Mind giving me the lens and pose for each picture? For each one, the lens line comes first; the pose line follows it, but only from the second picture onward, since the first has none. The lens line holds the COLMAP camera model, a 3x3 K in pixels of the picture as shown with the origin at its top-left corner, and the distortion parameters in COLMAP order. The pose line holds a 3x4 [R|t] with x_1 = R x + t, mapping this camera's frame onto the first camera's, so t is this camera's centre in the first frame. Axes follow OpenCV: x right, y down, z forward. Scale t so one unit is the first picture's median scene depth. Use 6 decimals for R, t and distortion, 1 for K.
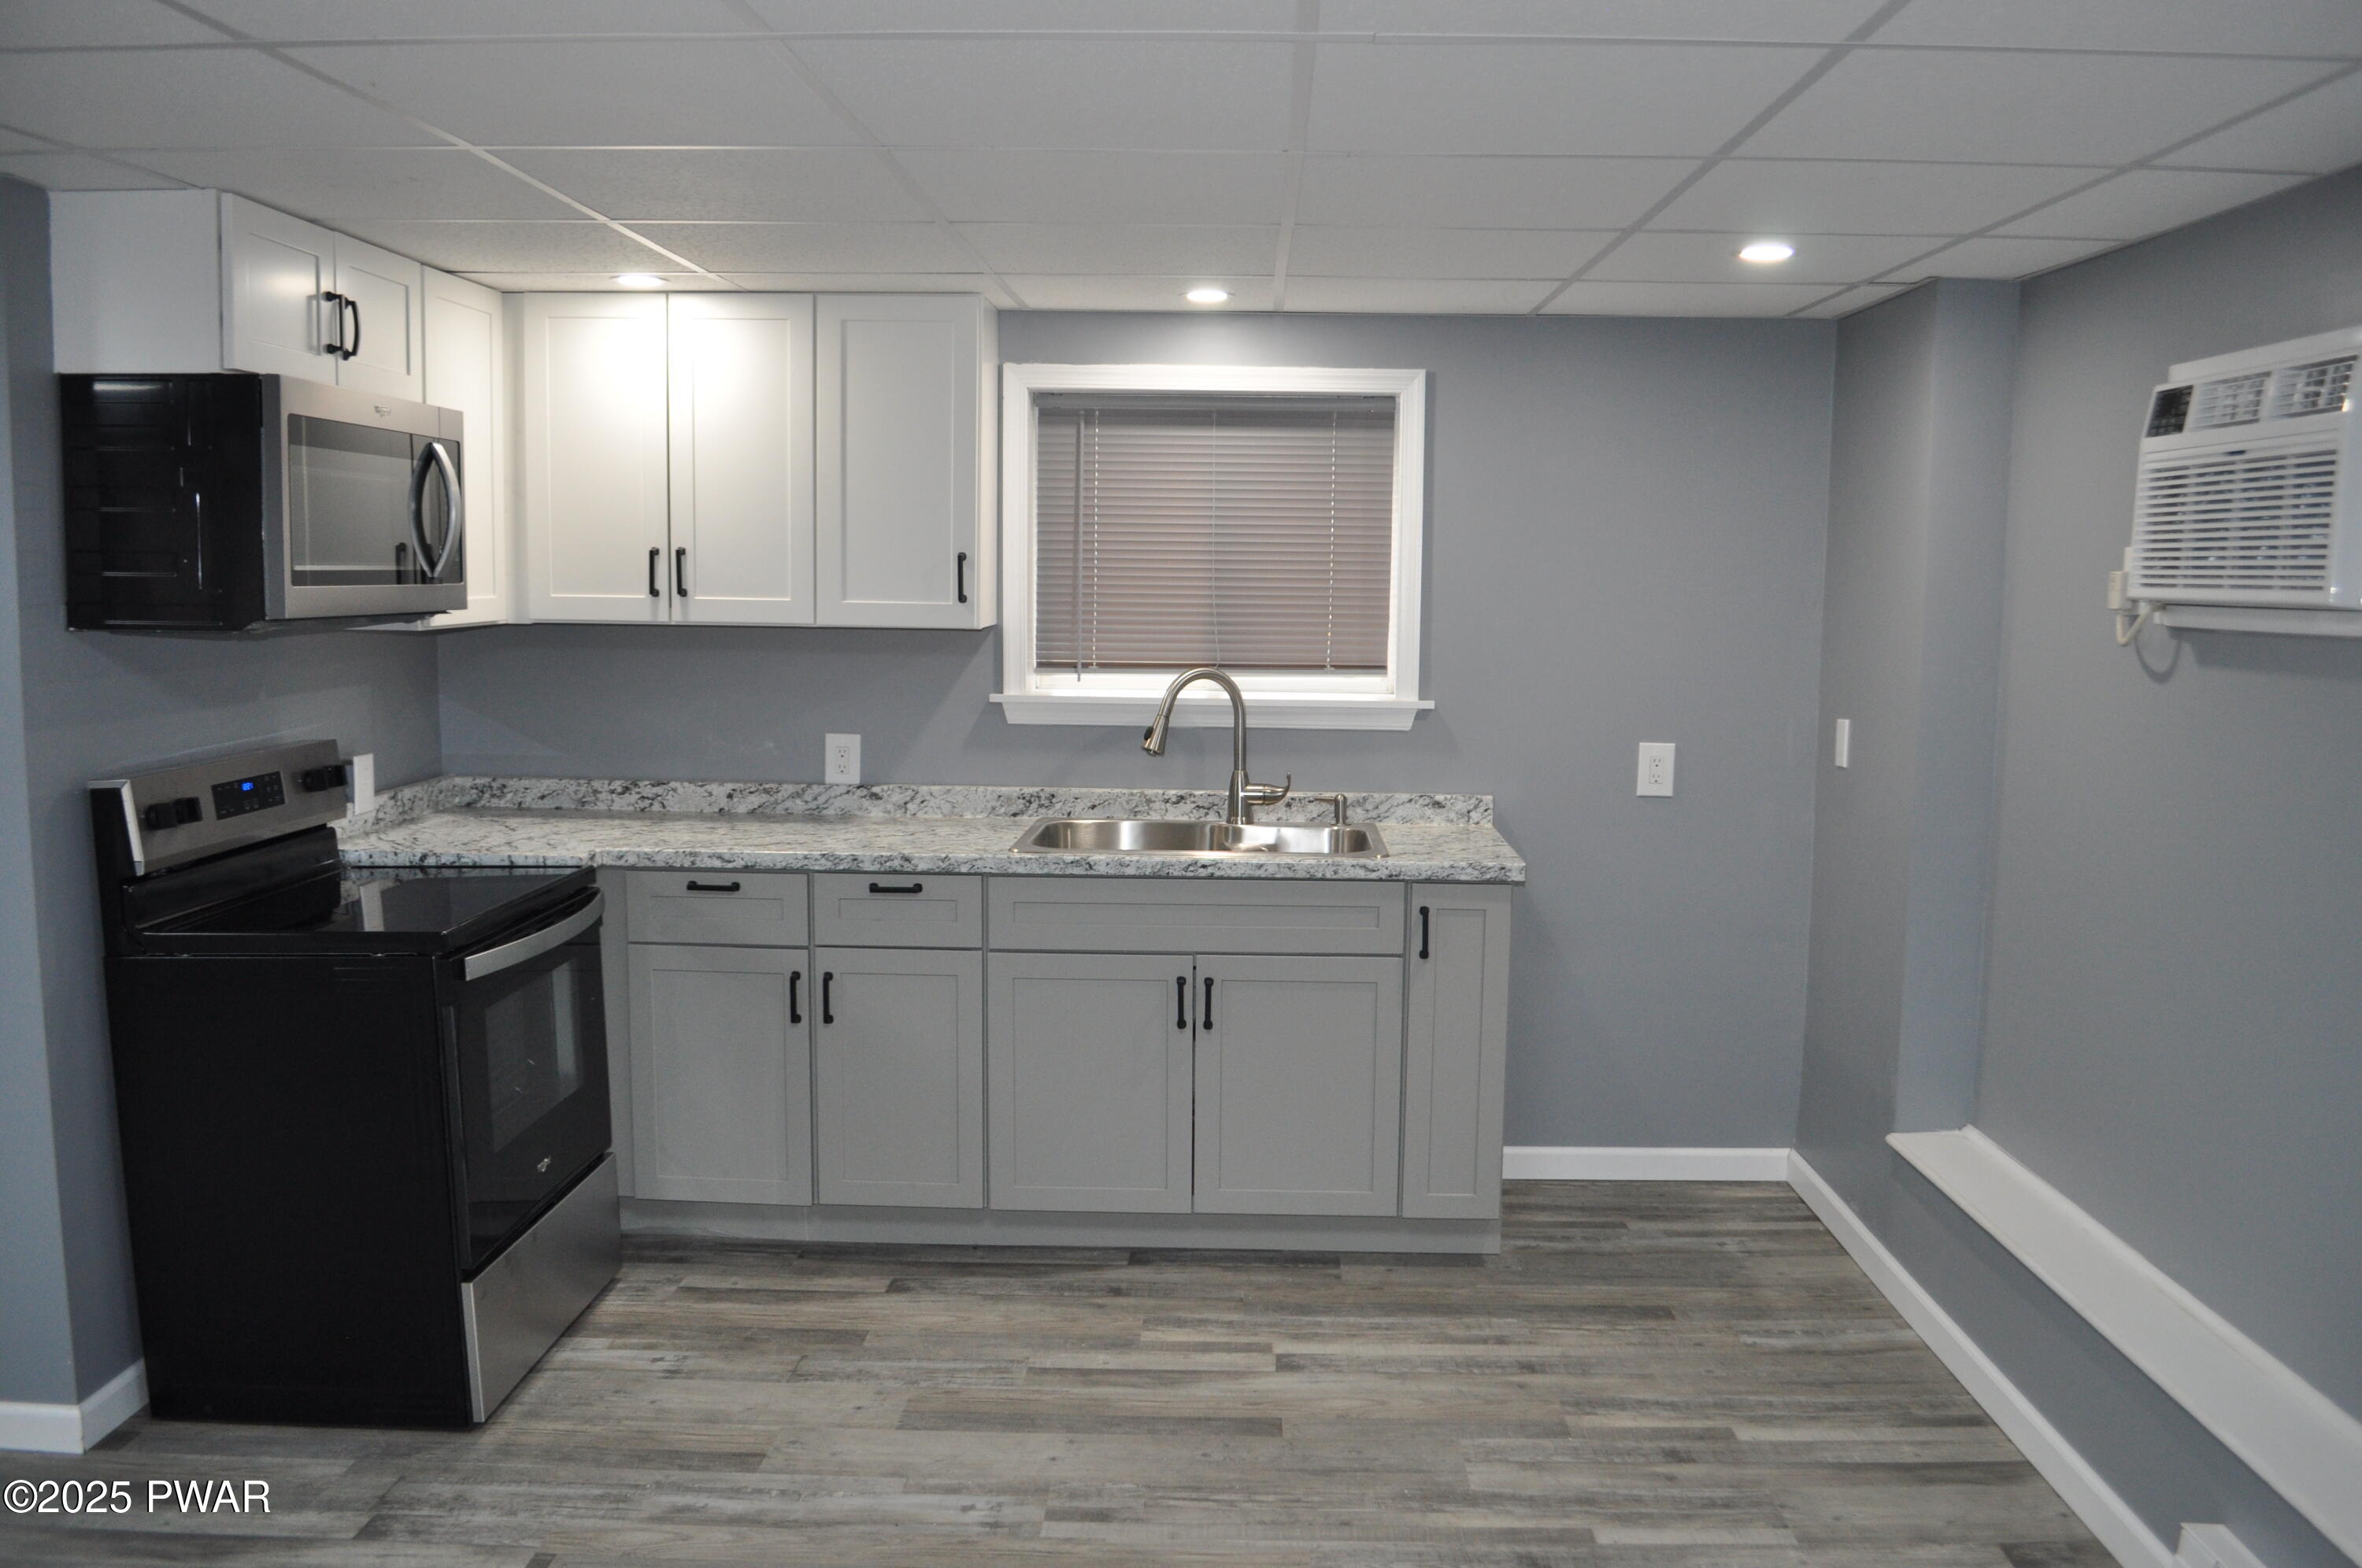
lens RADIAL K [[1857.2, 0, 1209.7], [0, 1857.2, 787.6], [0, 0, 1]] dist [-0.081160, 0.008909]
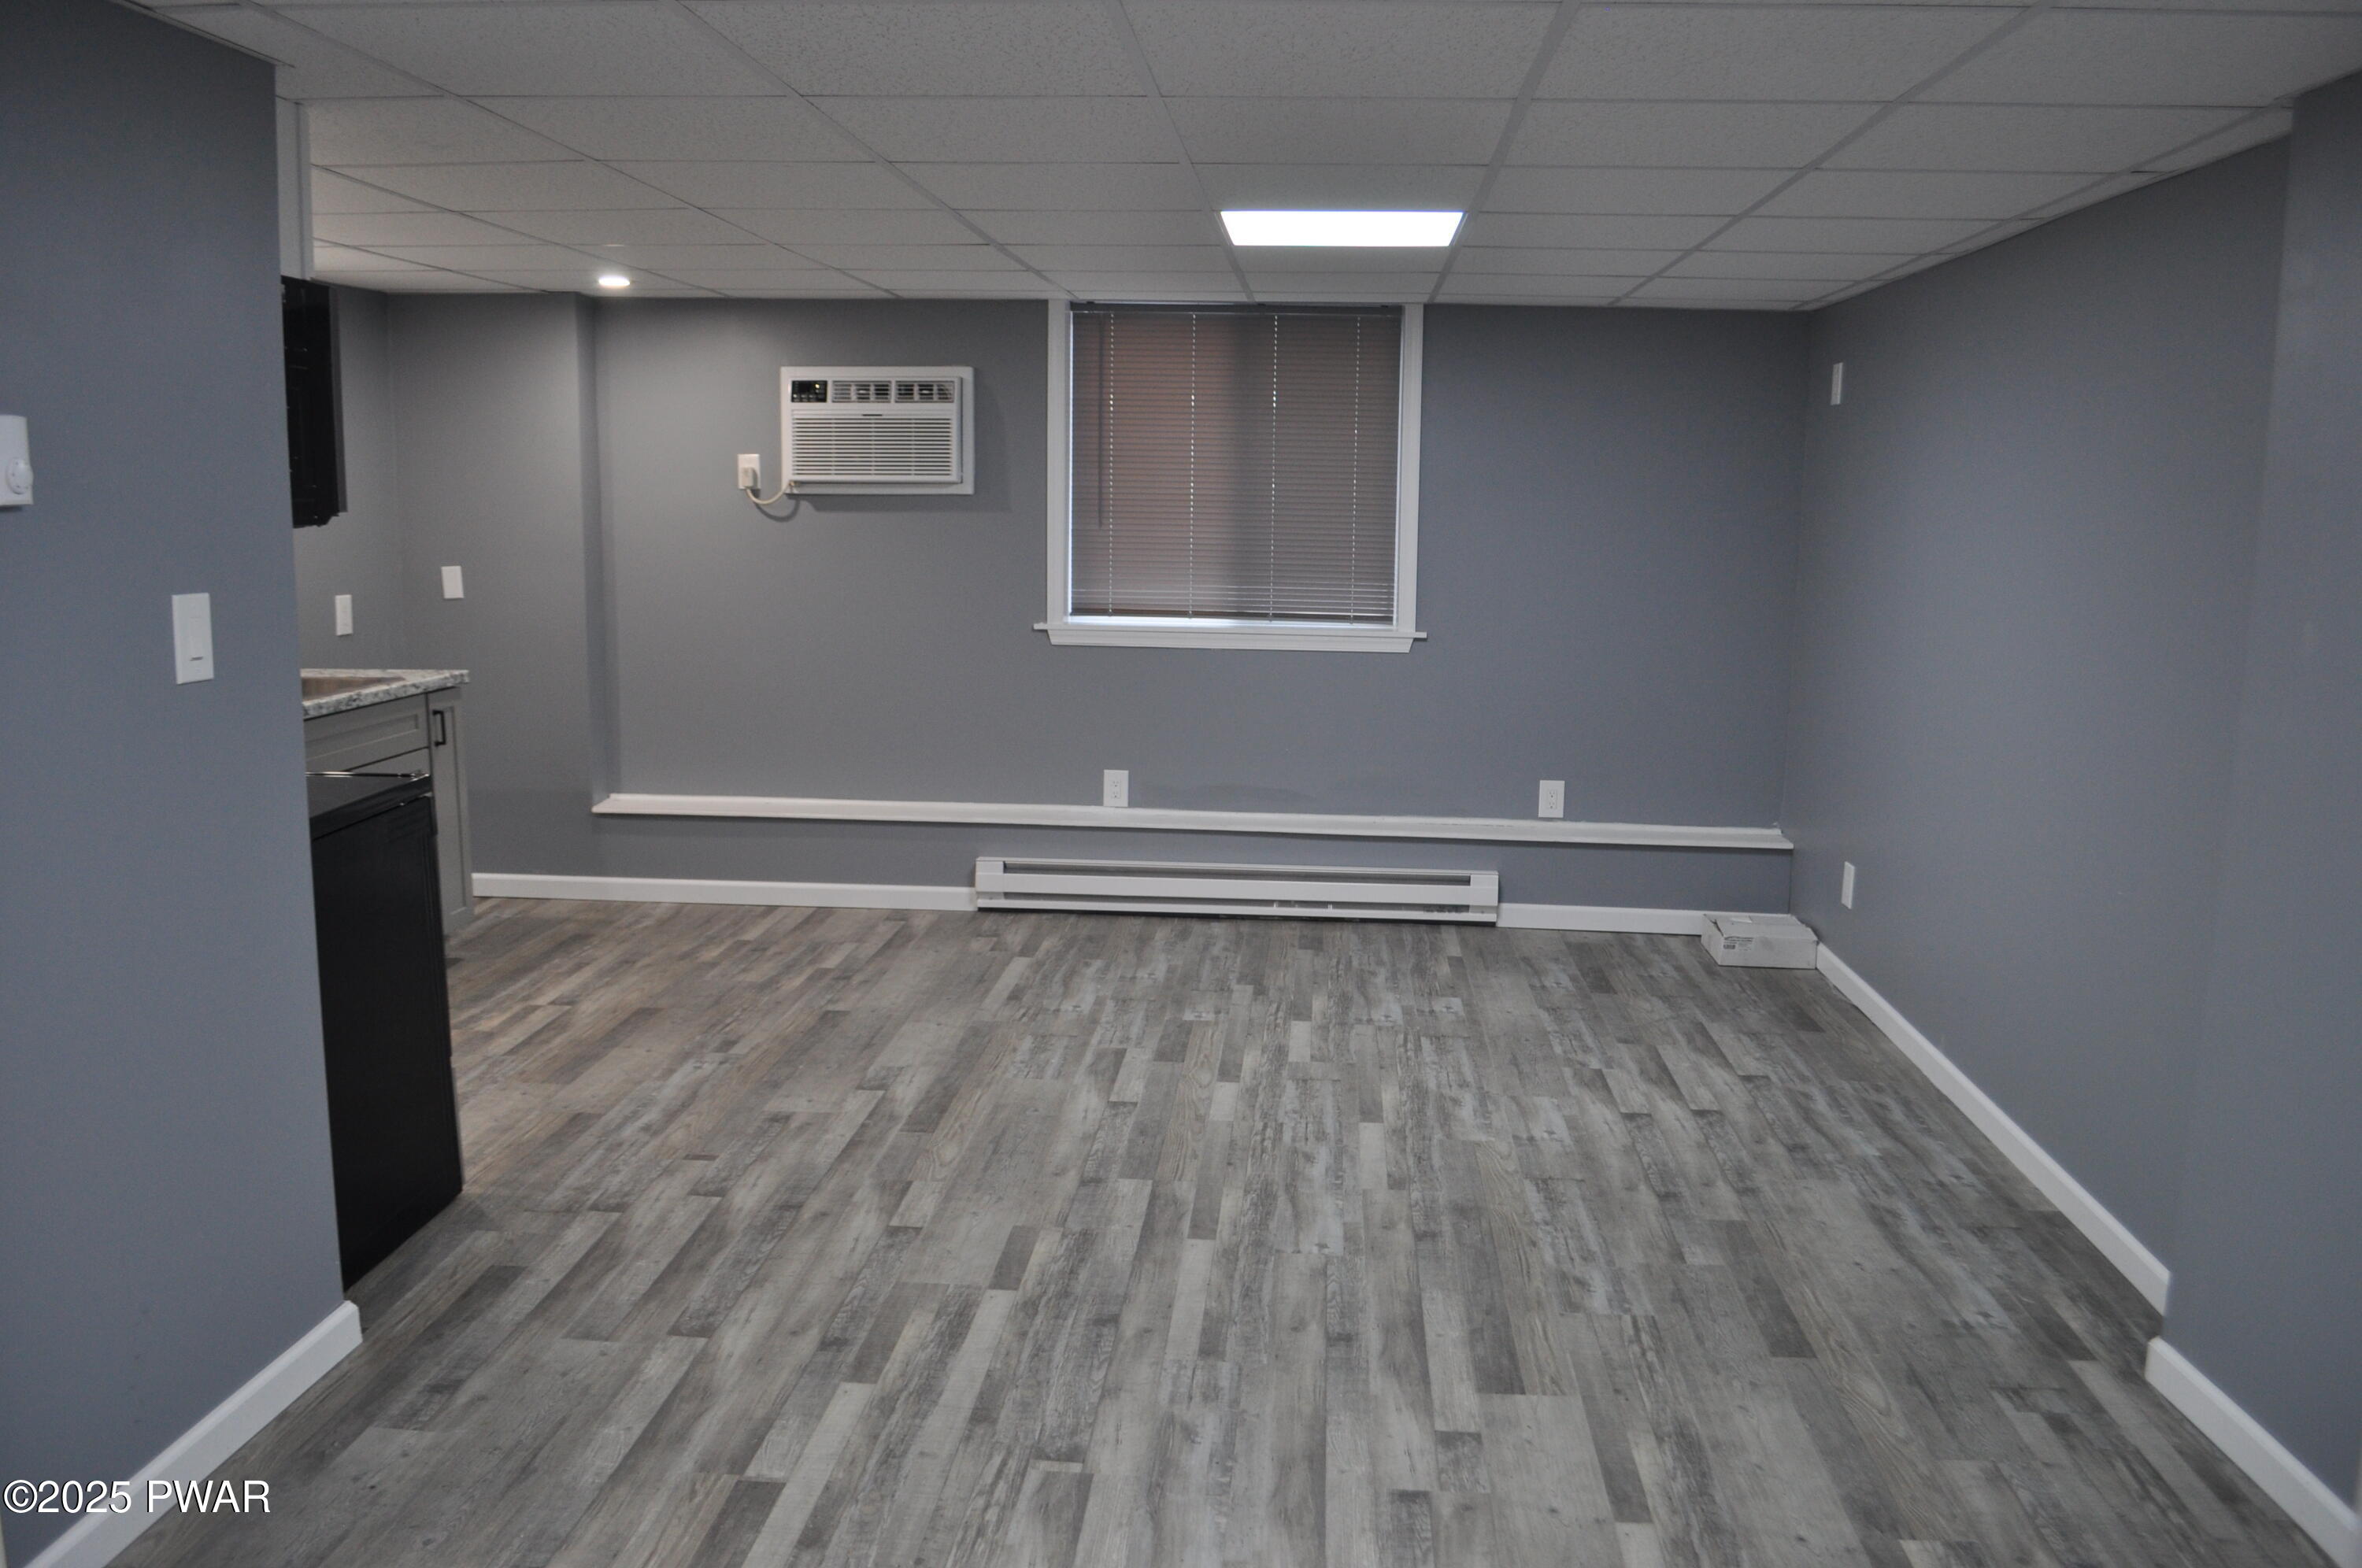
lens RADIAL K [[1857.2, 0, 1222.7], [0, 1857.2, 795.3], [0, 0, 1]] dist [-0.081160, 0.008909]
pose [[0.038547, -0.173330, 0.984109, -1.262858], [0.107382, 0.979857, 0.168375, -0.042134], [-0.993470, 0.099186, 0.056383, 0.339000]]
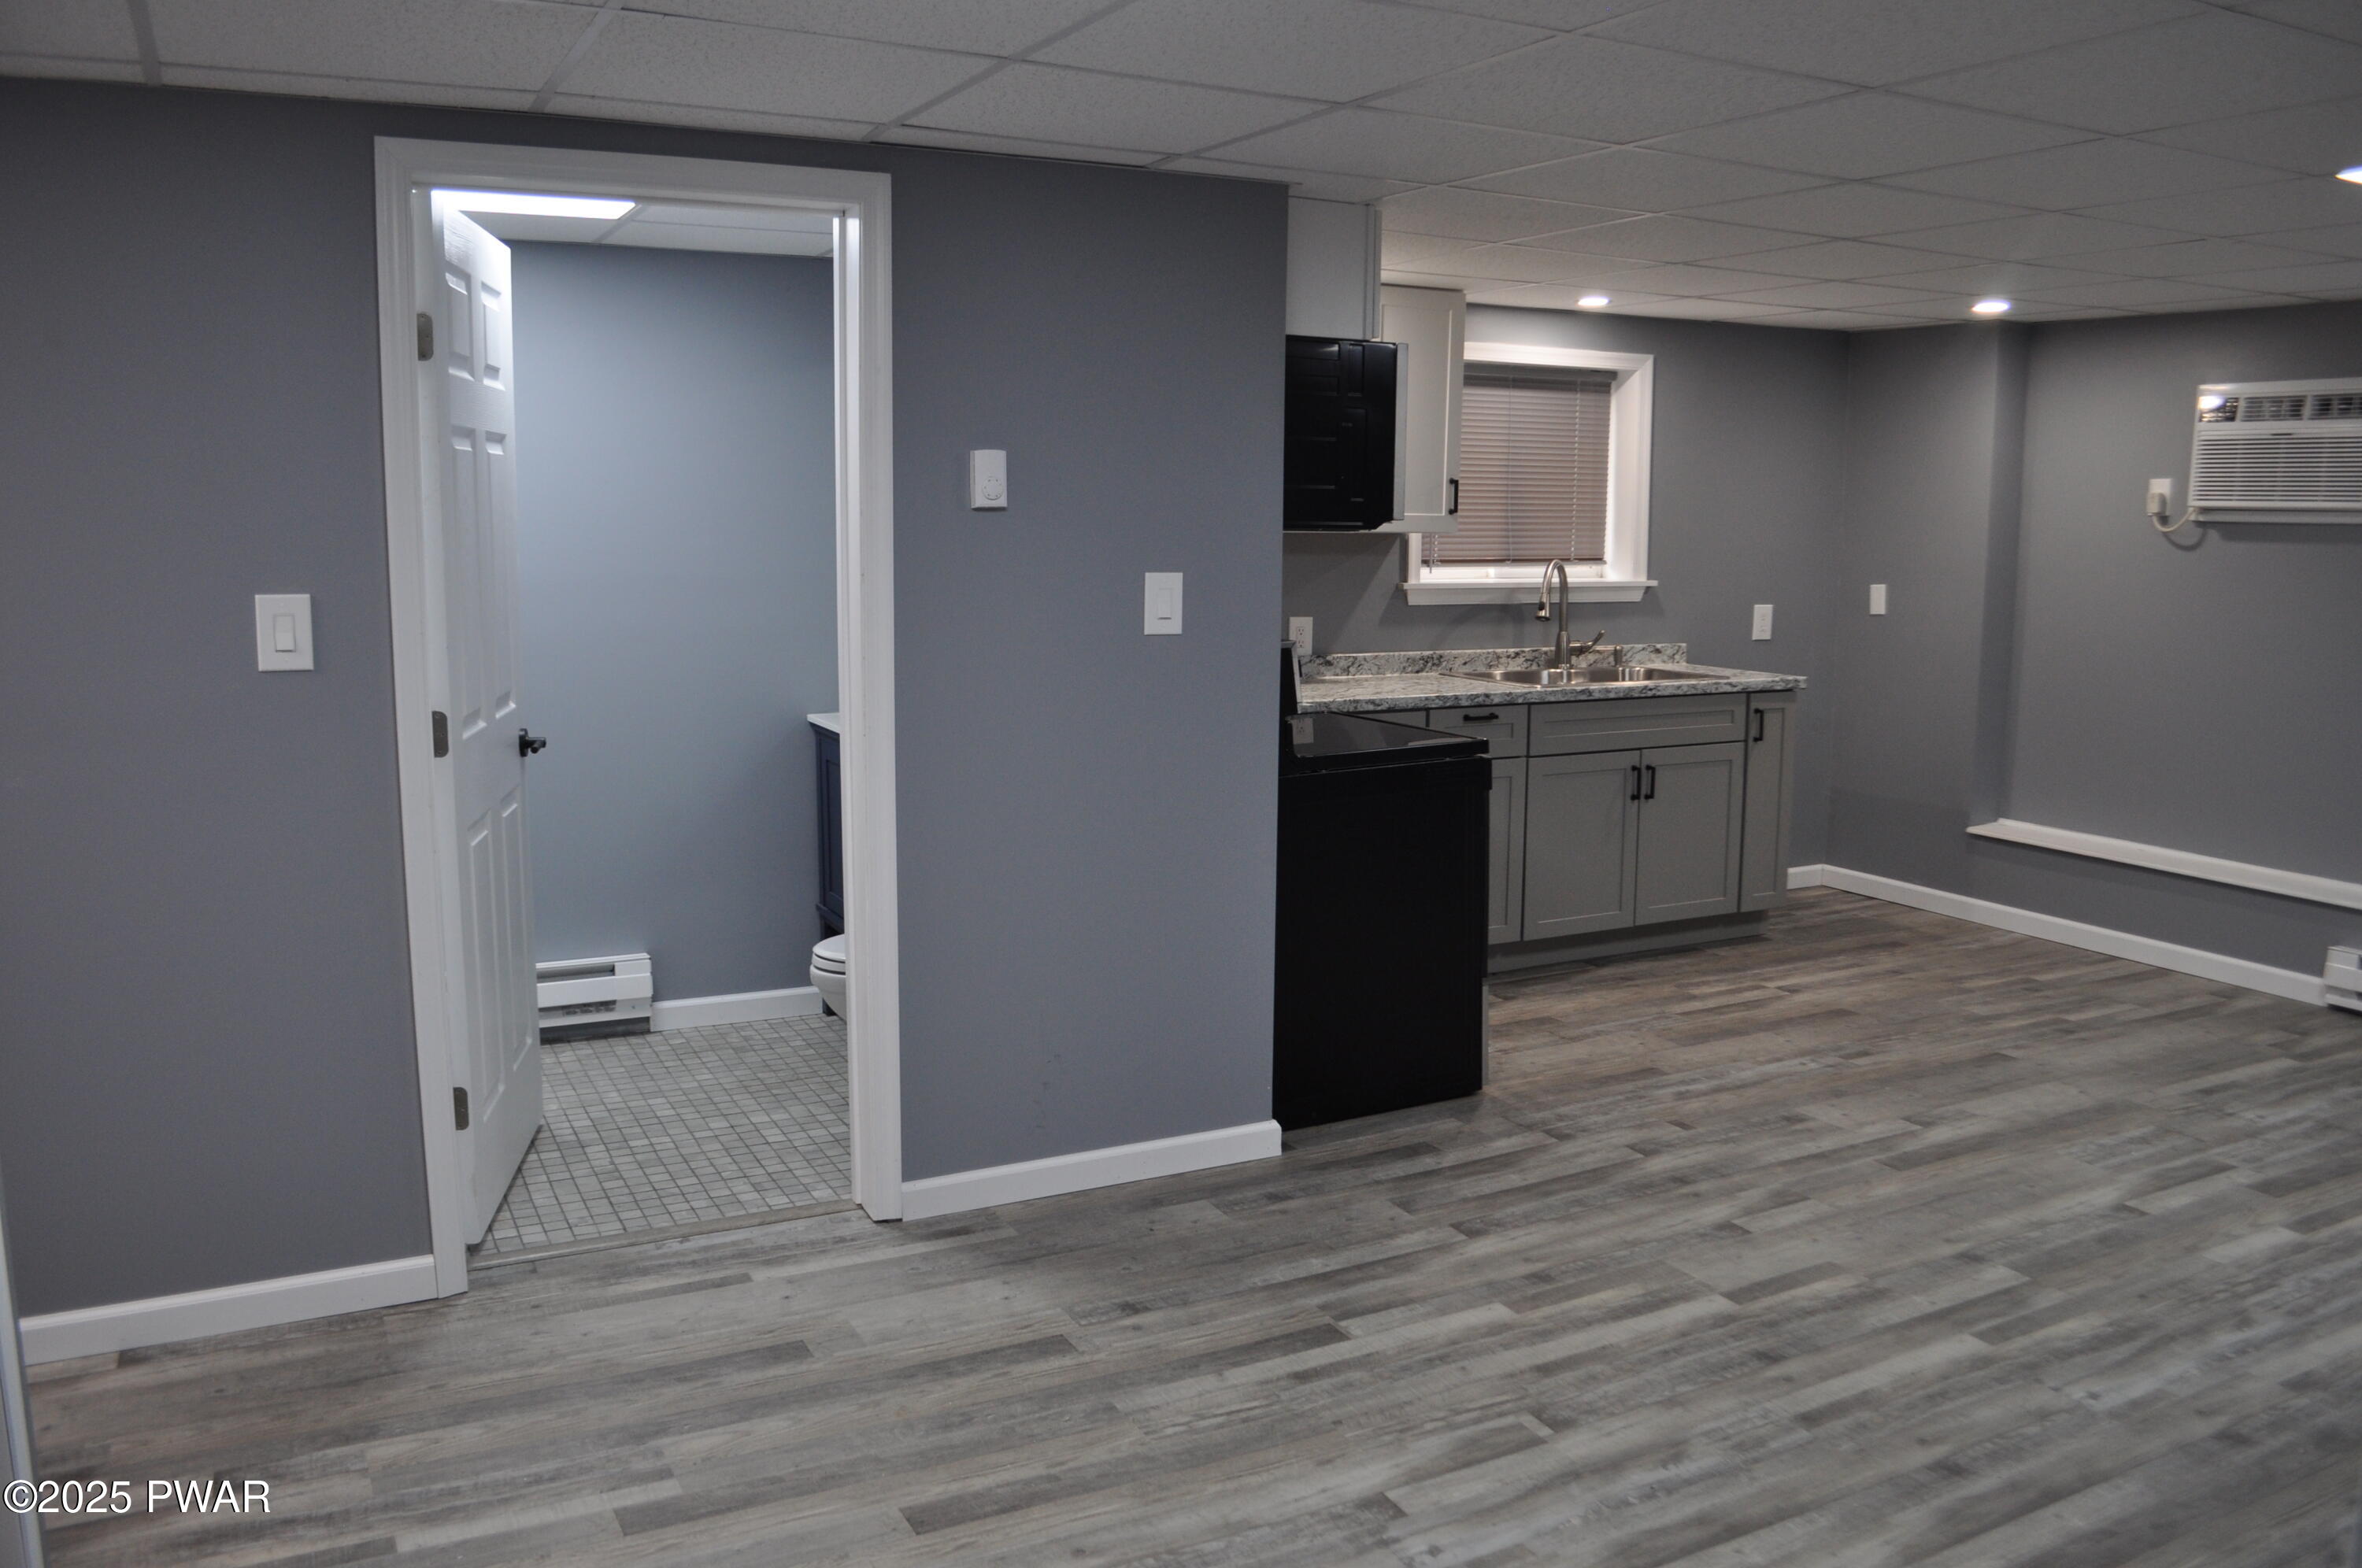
lens RADIAL K [[1857.2, 0, 1210.1], [0, 1857.2, 793.2], [0, 0, 1]] dist [-0.081160, 0.008909]
pose [[0.872398, -0.080633, 0.482099, -1.056517], [0.062084, 0.996591, 0.054338, 0.023239], [-0.484837, -0.017474, 0.874430, -0.135835]]
